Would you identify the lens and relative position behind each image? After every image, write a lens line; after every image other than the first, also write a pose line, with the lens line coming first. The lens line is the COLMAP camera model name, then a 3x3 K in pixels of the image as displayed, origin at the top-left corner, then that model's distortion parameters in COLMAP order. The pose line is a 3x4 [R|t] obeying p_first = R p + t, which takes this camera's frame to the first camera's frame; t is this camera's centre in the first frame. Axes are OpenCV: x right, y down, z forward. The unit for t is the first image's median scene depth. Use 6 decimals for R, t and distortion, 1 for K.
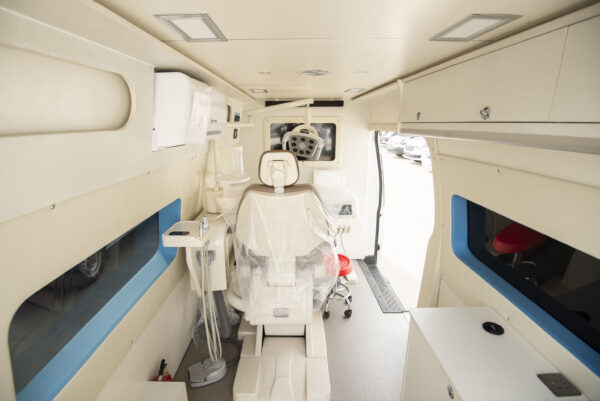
lens RADIAL K [[276.4, 0, 291.0], [0, 276.4, 188.2], [0, 0, 1]] dist [-0.024484, -0.009751]
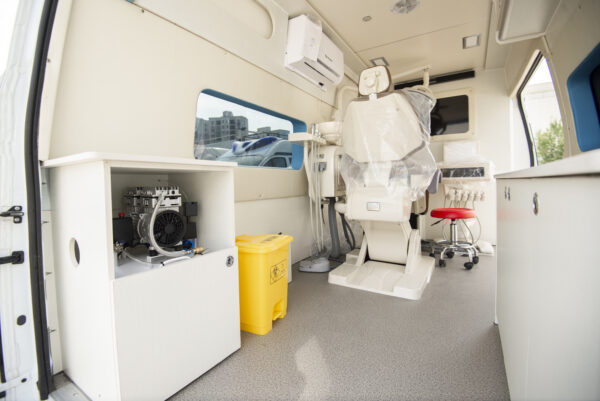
lens RADIAL K [[276.4, 0, 296.8], [0, 276.4, 192.5], [0, 0, 1]] dist [-0.024484, -0.009751]
pose [[0.849019, 0.001943, -0.528358, 0.232094], [-0.100026, 0.982501, -0.157118, 0.476923], [0.518807, 0.186245, 0.834357, -0.094484]]
